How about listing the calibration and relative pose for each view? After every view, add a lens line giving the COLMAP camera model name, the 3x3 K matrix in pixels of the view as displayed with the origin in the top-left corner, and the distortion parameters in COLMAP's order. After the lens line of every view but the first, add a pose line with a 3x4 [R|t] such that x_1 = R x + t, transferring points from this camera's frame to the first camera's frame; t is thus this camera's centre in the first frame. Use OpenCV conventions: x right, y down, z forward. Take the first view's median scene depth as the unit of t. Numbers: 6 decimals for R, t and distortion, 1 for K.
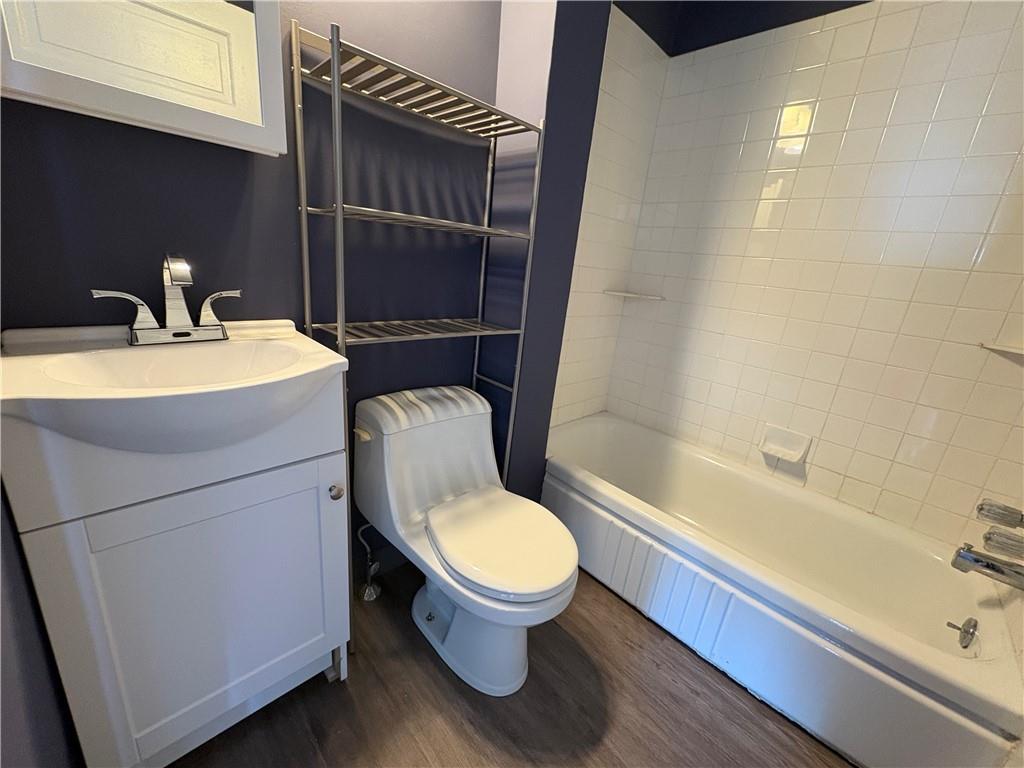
lens RADIAL K [[410.4, 0, 511.9], [0, 410.4, 384.2], [0, 0, 1]] dist [0.004125, -0.000031]
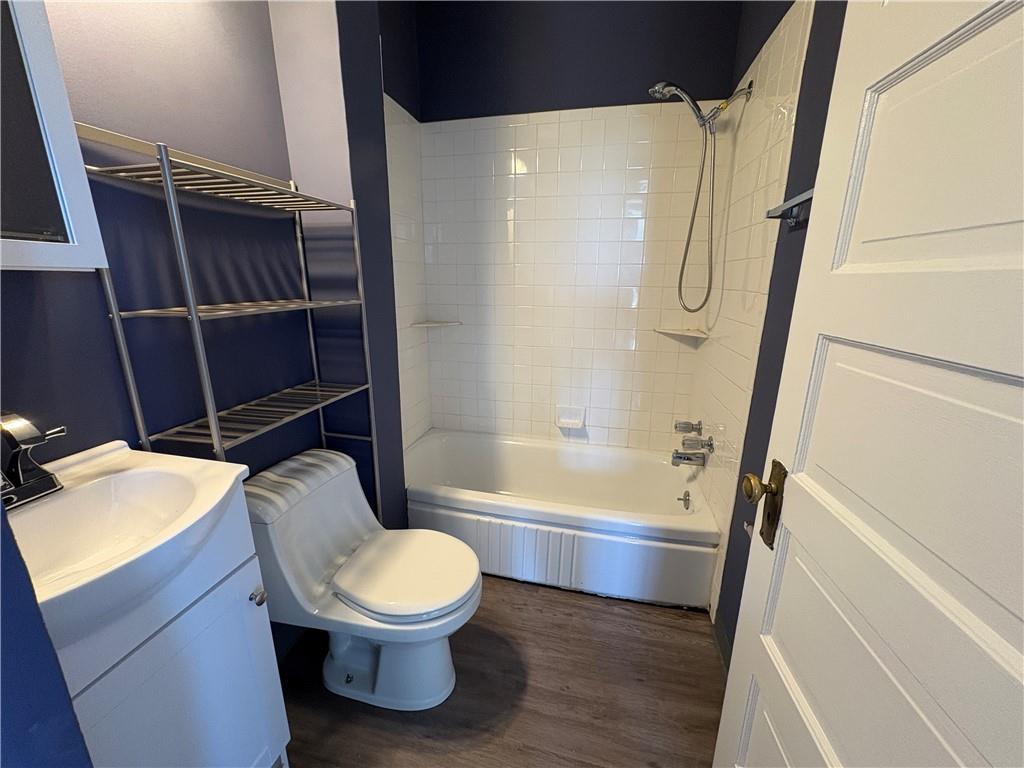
lens RADIAL K [[410.4, 0, 510.5], [0, 410.4, 385.8], [0, 0, 1]] dist [0.004125, -0.000031]
pose [[0.840880, -0.228183, 0.490768, -0.207999], [0.231711, 0.971253, 0.054571, -0.104419], [-0.489112, 0.067829, 0.869580, -0.134516]]
